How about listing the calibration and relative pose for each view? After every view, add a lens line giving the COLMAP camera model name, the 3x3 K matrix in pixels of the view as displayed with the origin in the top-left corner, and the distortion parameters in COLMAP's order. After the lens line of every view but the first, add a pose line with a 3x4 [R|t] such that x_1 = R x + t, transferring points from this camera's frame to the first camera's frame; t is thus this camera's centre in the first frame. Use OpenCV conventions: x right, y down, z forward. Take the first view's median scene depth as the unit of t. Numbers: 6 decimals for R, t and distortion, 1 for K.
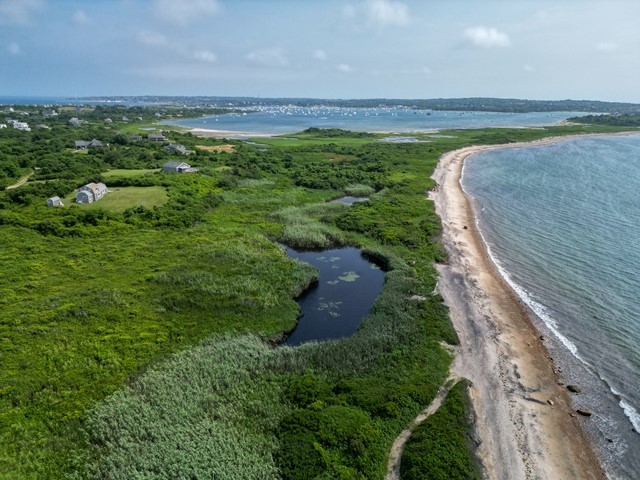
lens RADIAL K [[456.9, 0, 321.4], [0, 456.9, 238.8], [0, 0, 1]] dist [0.071723, -0.067979]
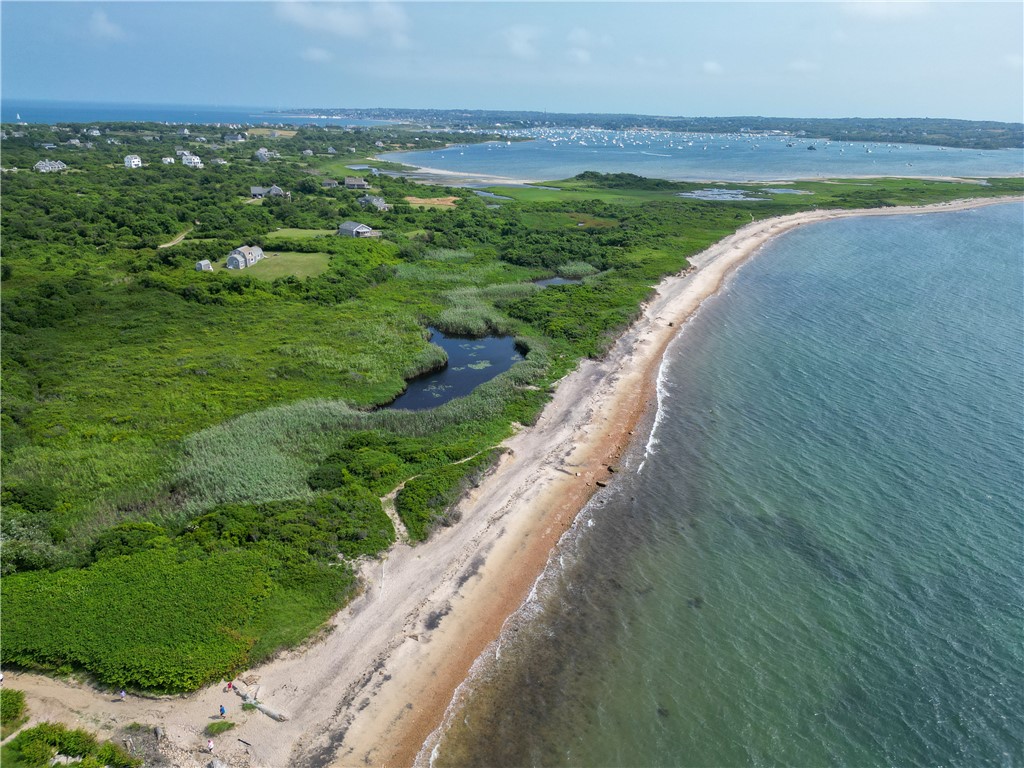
lens RADIAL K [[731.0, 0, 509.2], [0, 731.0, 389.7], [0, 0, 1]] dist [0.071723, -0.067979]
pose [[0.982203, 0.078440, -0.170660, 0.221639], [-0.067349, 0.995282, 0.069844, 0.015730], [0.175333, -0.057107, 0.982851, -0.258862]]
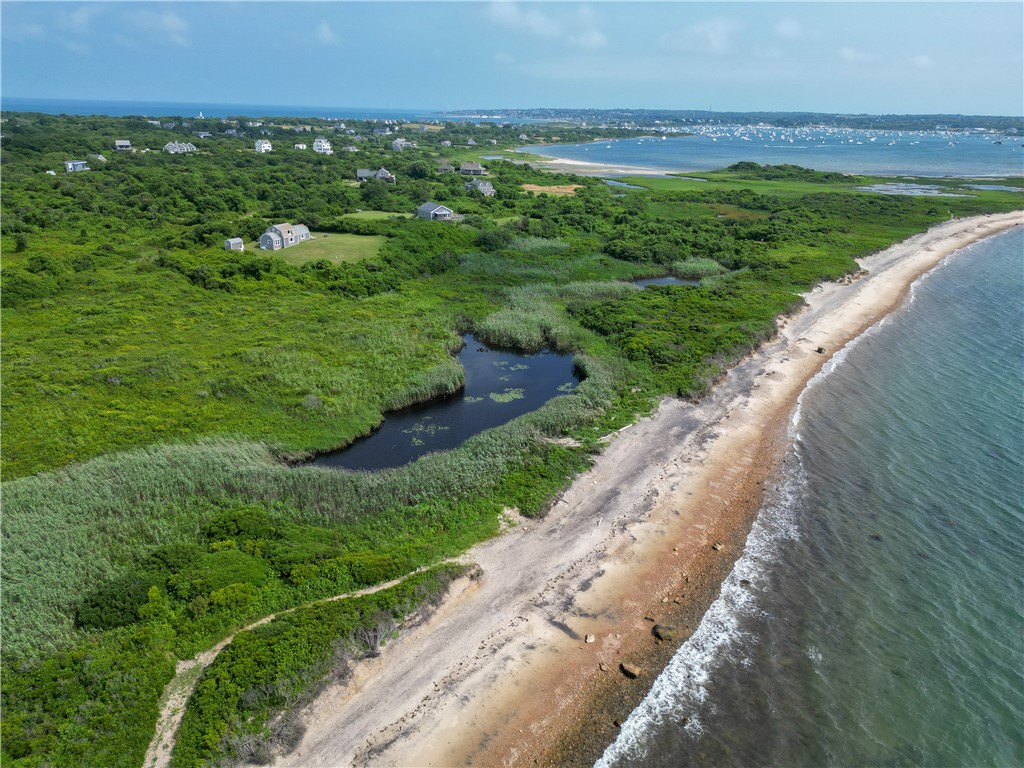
lens RADIAL K [[731.0, 0, 504.3], [0, 731.0, 379.0], [0, 0, 1]] dist [0.071723, -0.067979]
pose [[0.919691, 0.144247, -0.365187, 0.246810], [-0.125829, 0.989297, 0.073878, -0.006722], [0.371935, -0.021994, 0.927998, 0.044750]]
